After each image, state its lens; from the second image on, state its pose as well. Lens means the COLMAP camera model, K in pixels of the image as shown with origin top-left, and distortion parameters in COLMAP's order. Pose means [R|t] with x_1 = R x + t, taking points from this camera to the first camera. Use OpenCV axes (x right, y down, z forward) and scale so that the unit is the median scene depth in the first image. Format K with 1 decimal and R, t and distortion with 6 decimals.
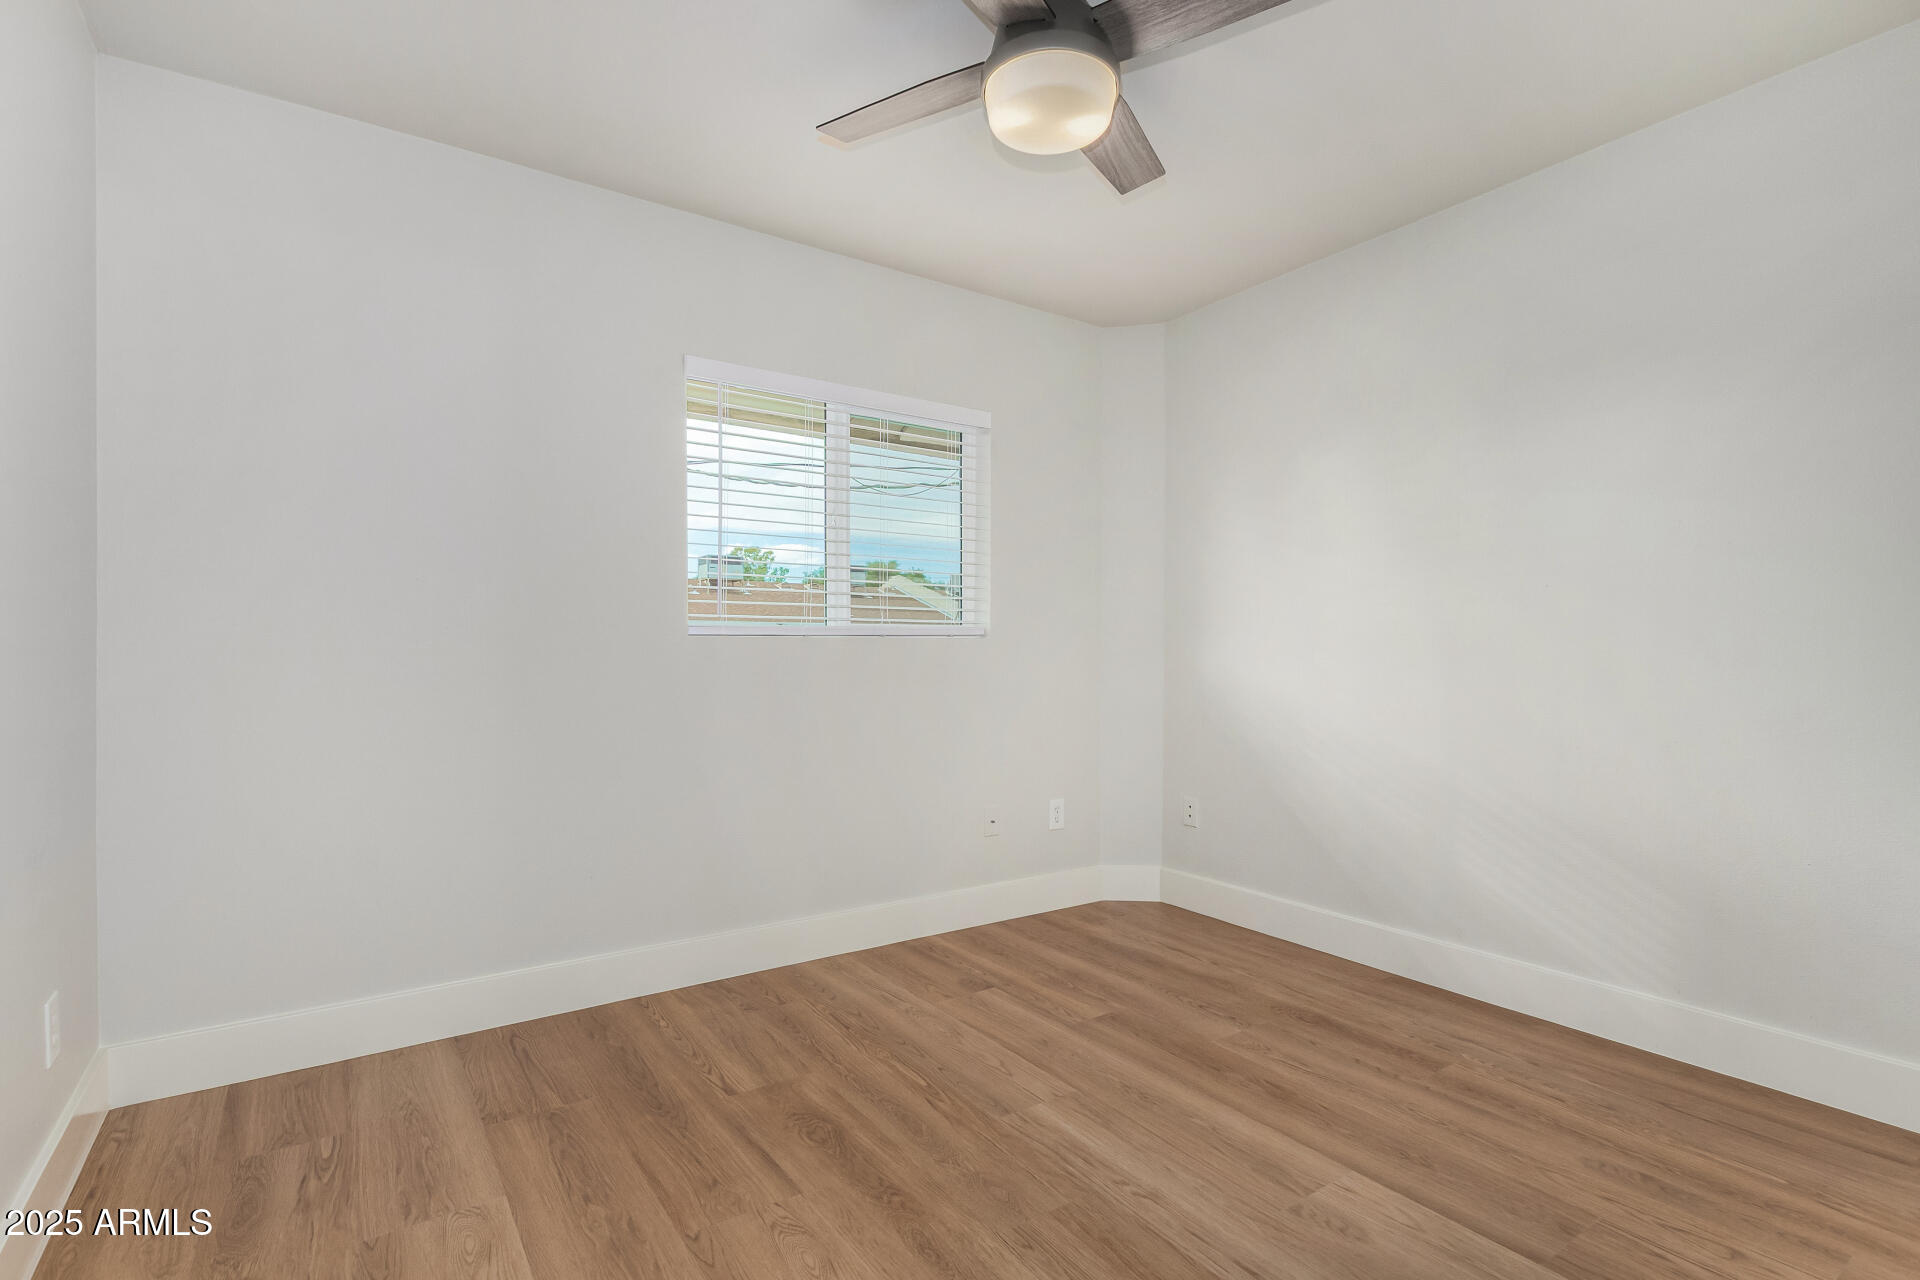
lens RADIAL K [[901.9, 0, 958.3], [0, 901.9, 640.3], [0, 0, 1]] dist [0.006619, -0.001625]
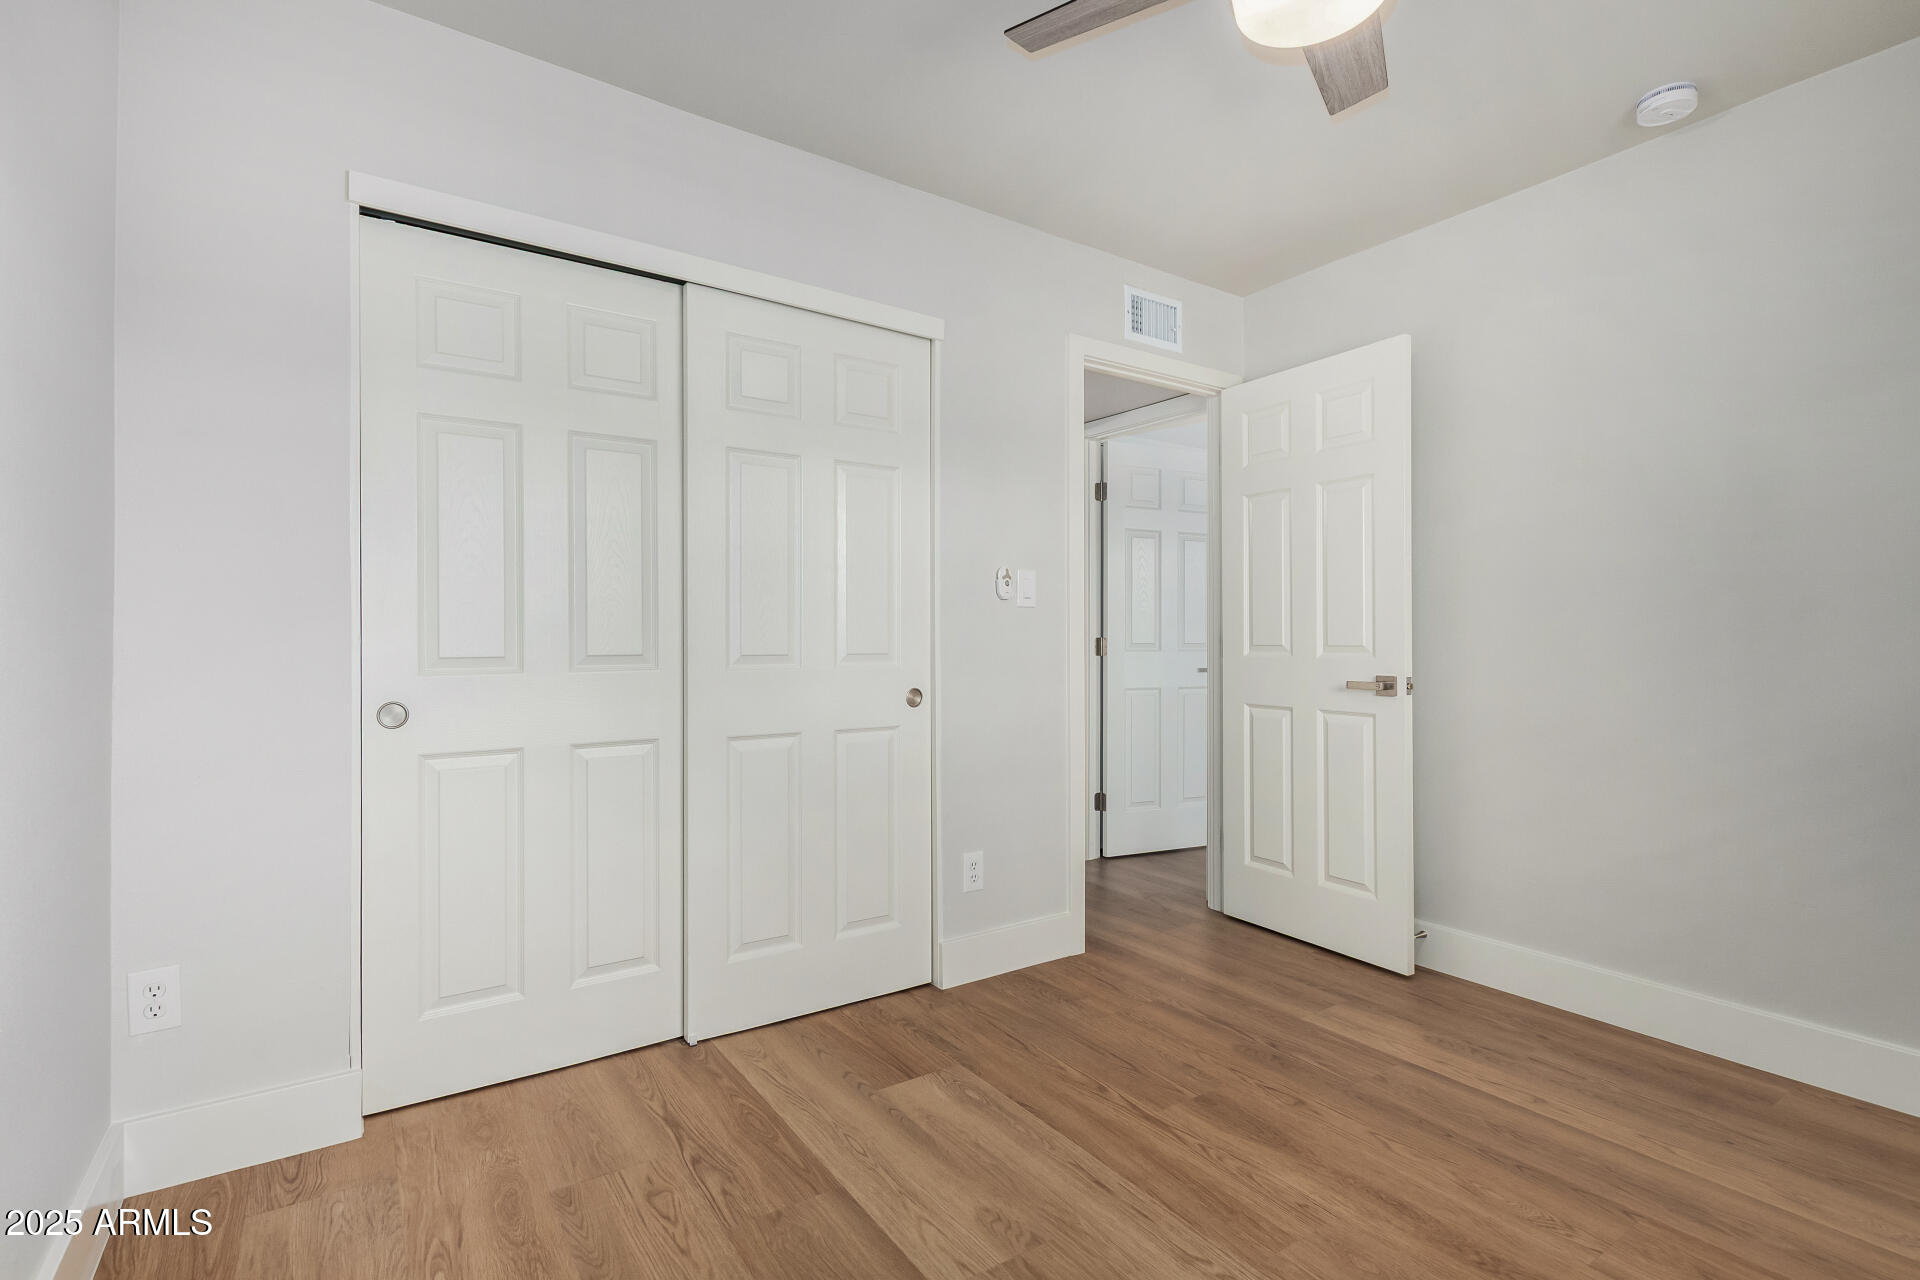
lens RADIAL K [[901.9, 0, 959.1], [0, 901.9, 642.8], [0, 0, 1]] dist [0.006619, -0.001625]
pose [[-0.999953, -0.001995, 0.009483, 0.455749], [-0.002190, 0.999785, -0.020621, 0.028697], [-0.009440, -0.020640, -0.999742, 2.006158]]
